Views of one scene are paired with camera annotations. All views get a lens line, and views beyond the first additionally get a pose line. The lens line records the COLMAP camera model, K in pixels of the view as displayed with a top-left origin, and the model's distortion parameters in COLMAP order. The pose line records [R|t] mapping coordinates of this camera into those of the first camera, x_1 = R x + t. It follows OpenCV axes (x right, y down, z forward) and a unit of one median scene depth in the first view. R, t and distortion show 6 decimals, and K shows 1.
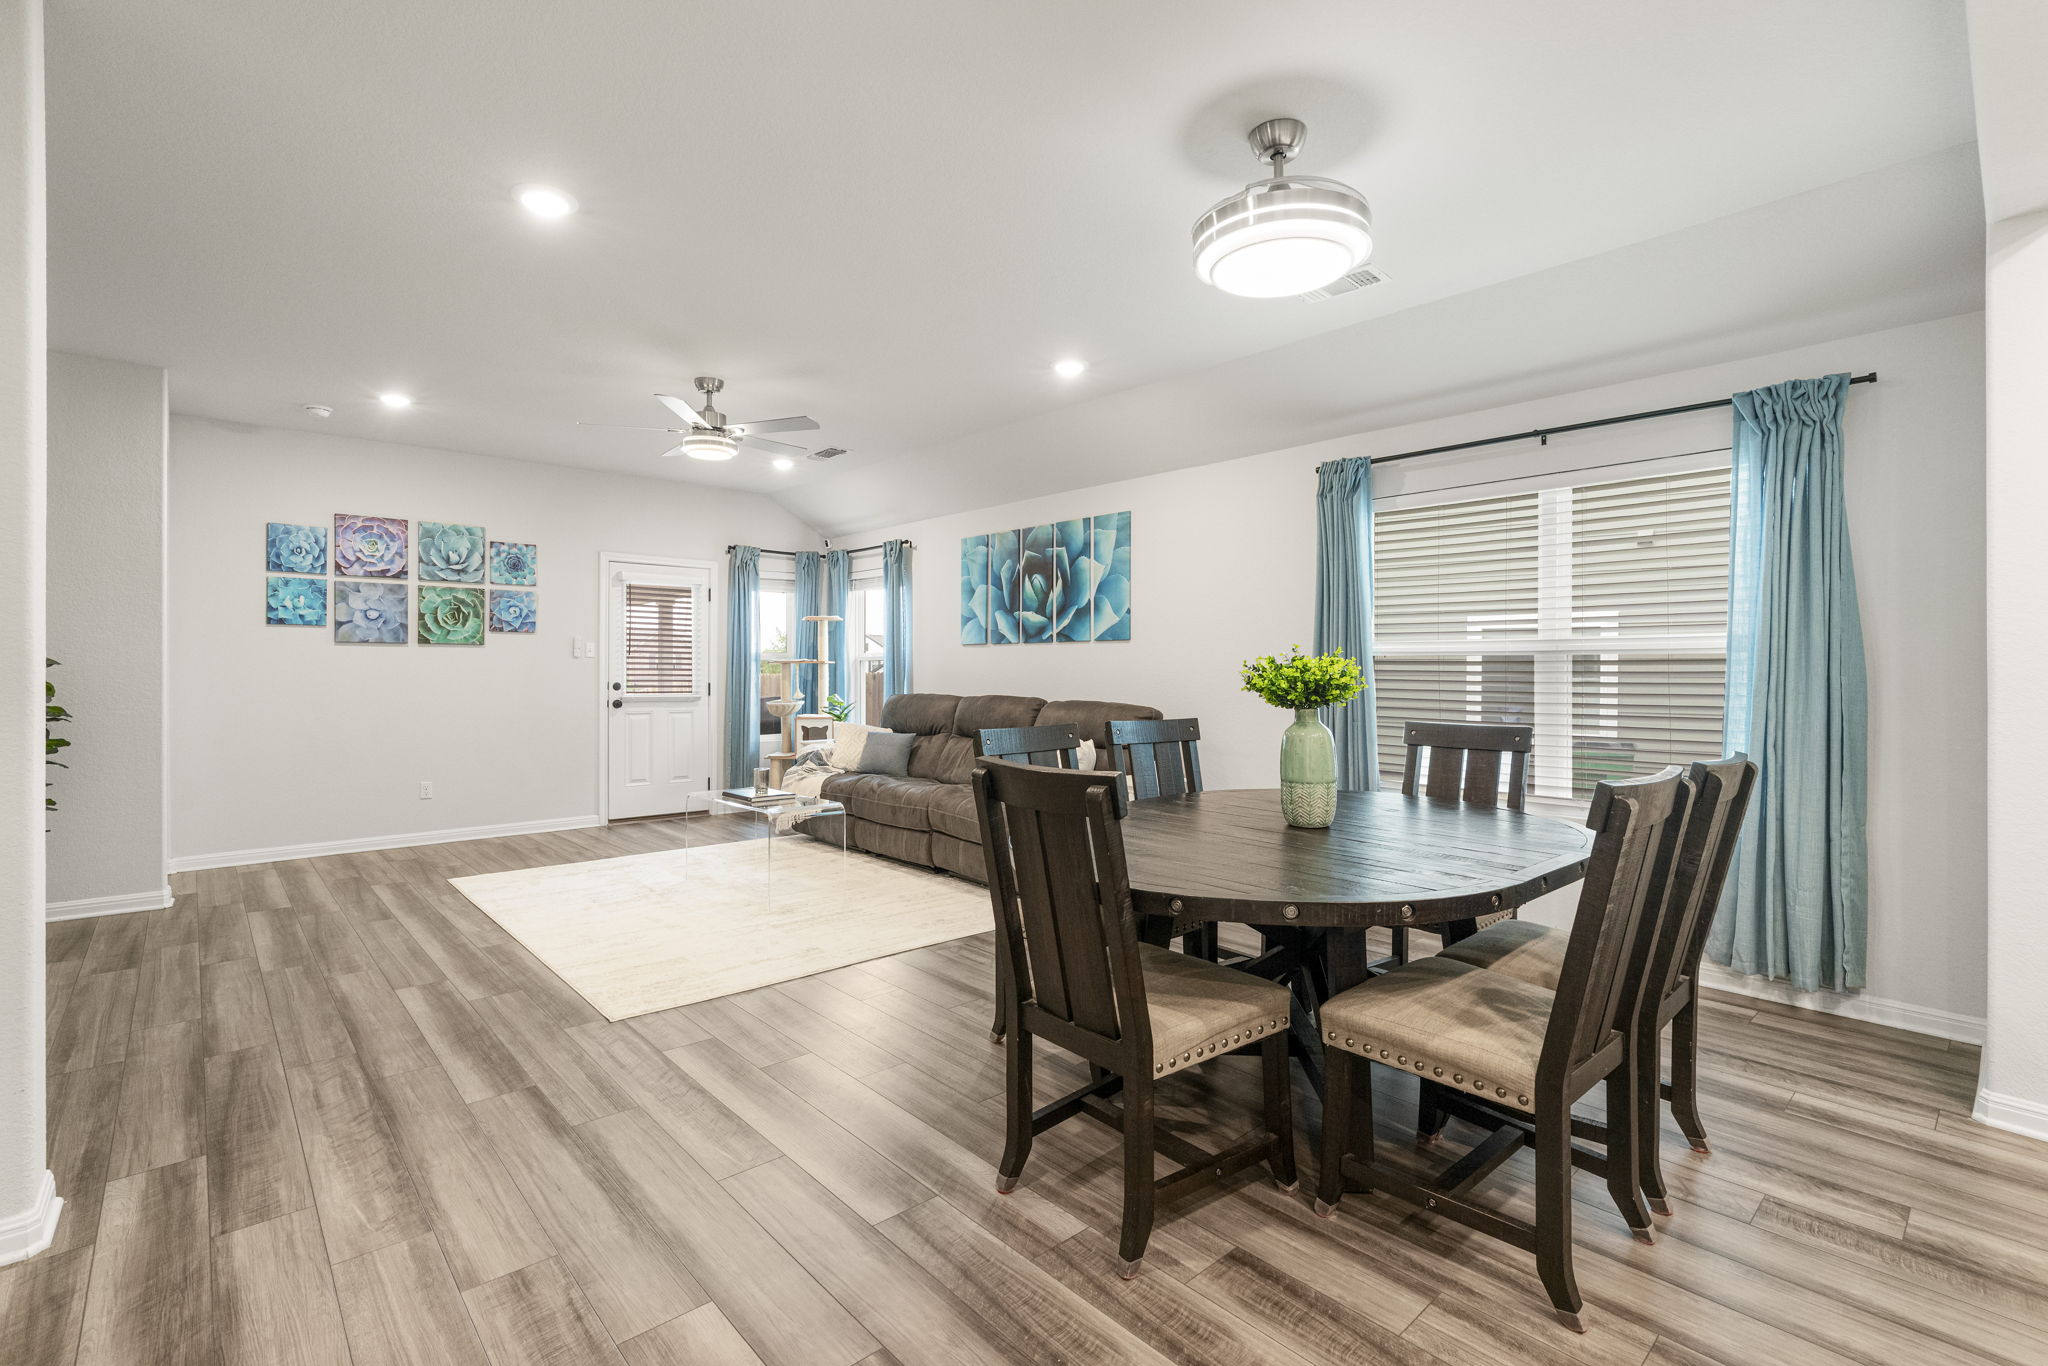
lens RADIAL K [[923.8, 0, 1023.1], [0, 923.8, 674.2], [0, 0, 1]] dist [-0.001097, -0.000079]
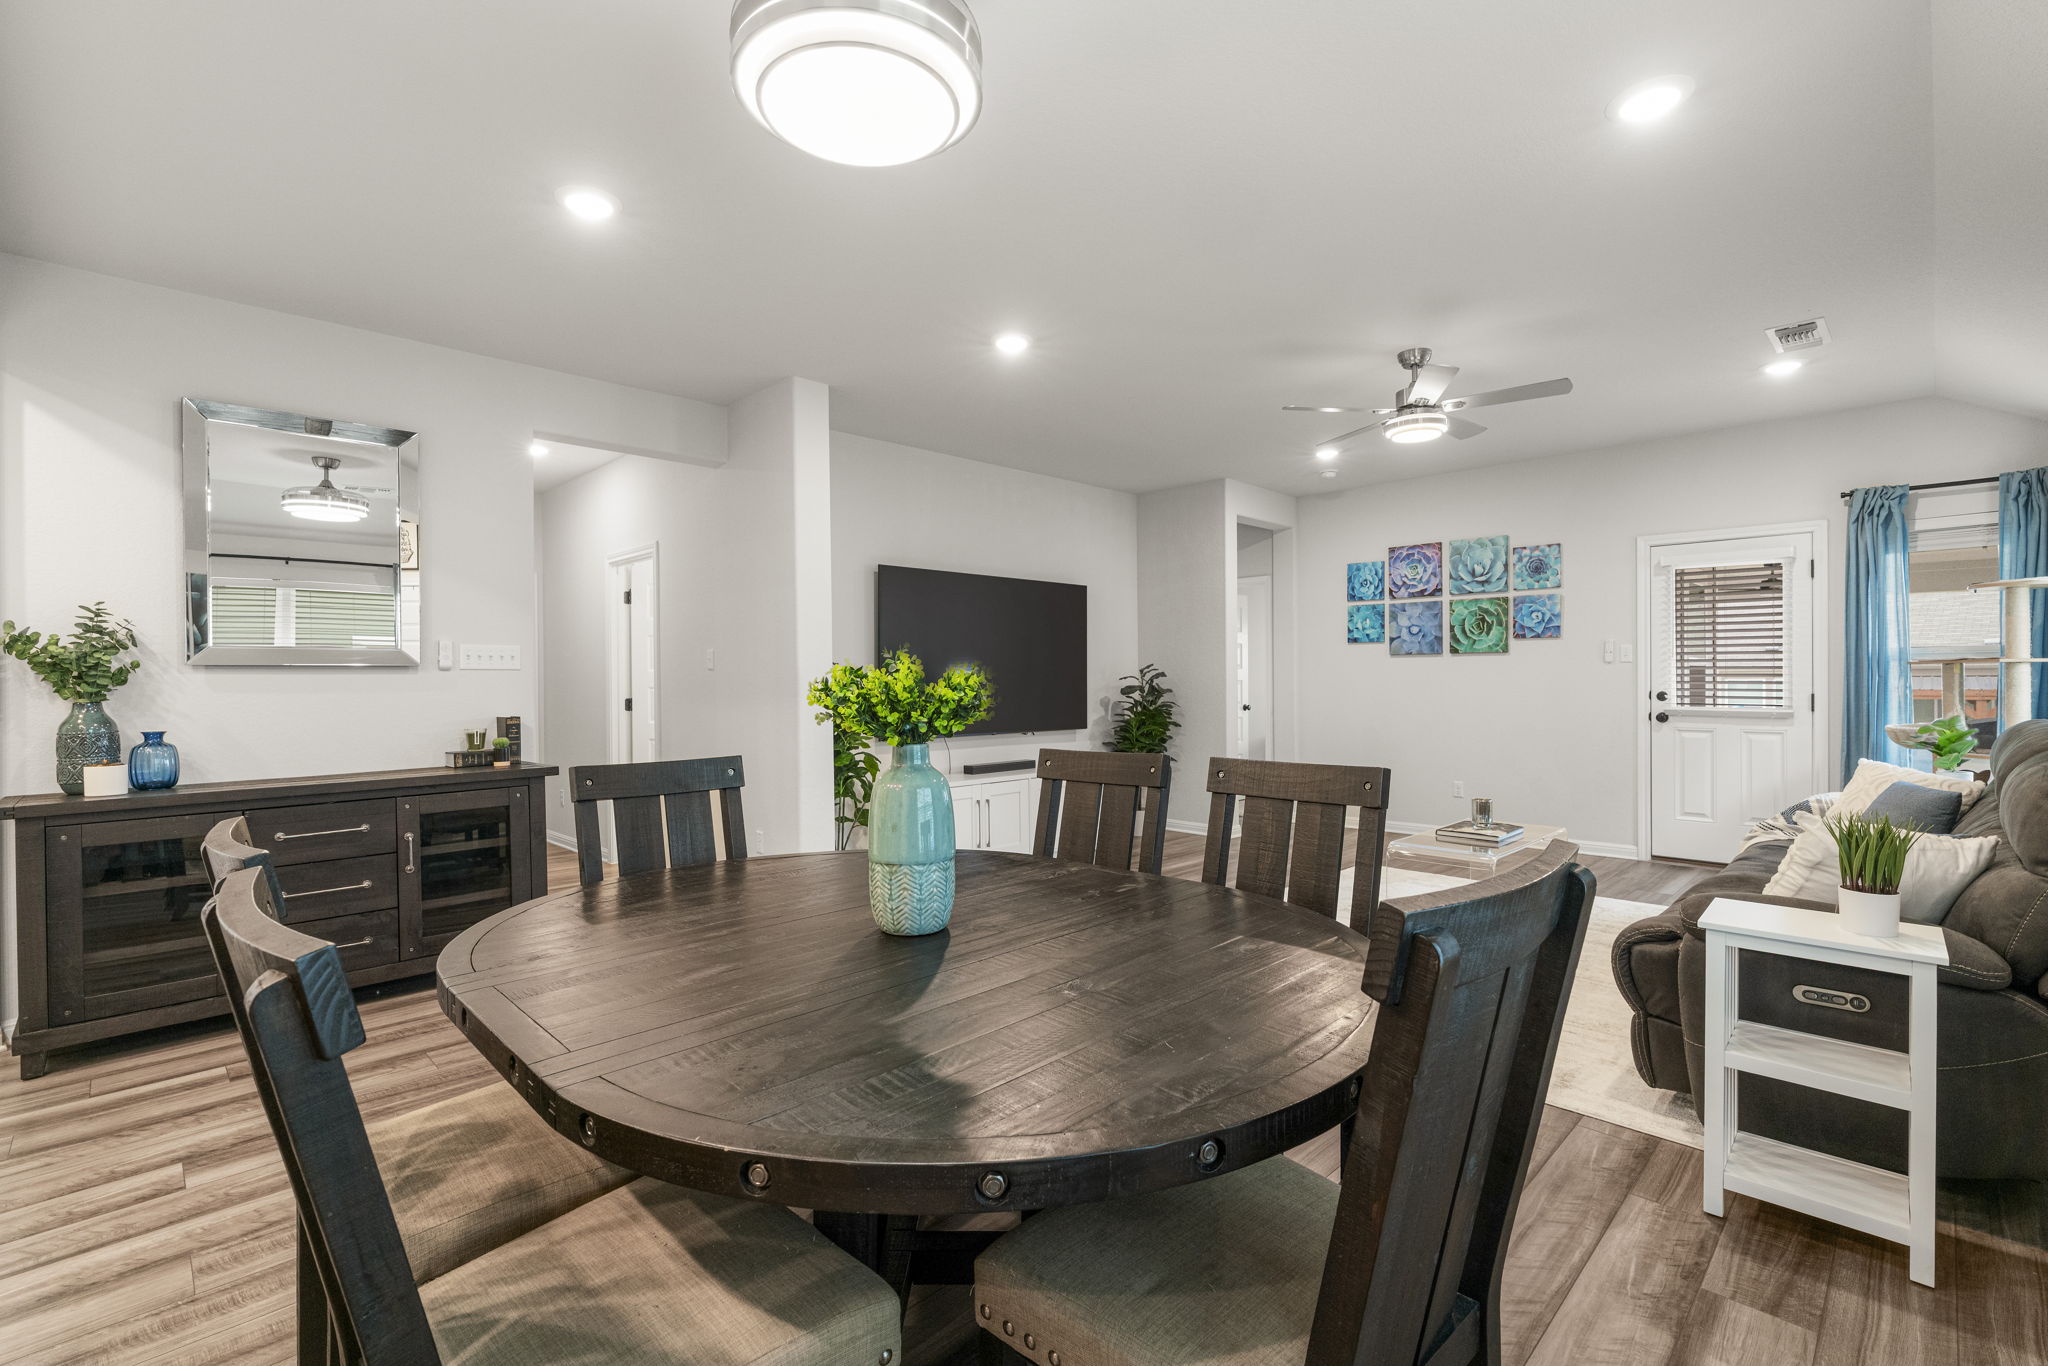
lens RADIAL K [[923.8, 0, 1027.7], [0, 923.8, 685.5], [0, 0, 1]] dist [-0.001097, -0.000079]
pose [[0.051961, 0.004141, -0.998641, 0.410949], [0.001311, 0.999990, 0.004215, -0.000795], [0.998648, -0.001528, 0.051956, 0.449095]]
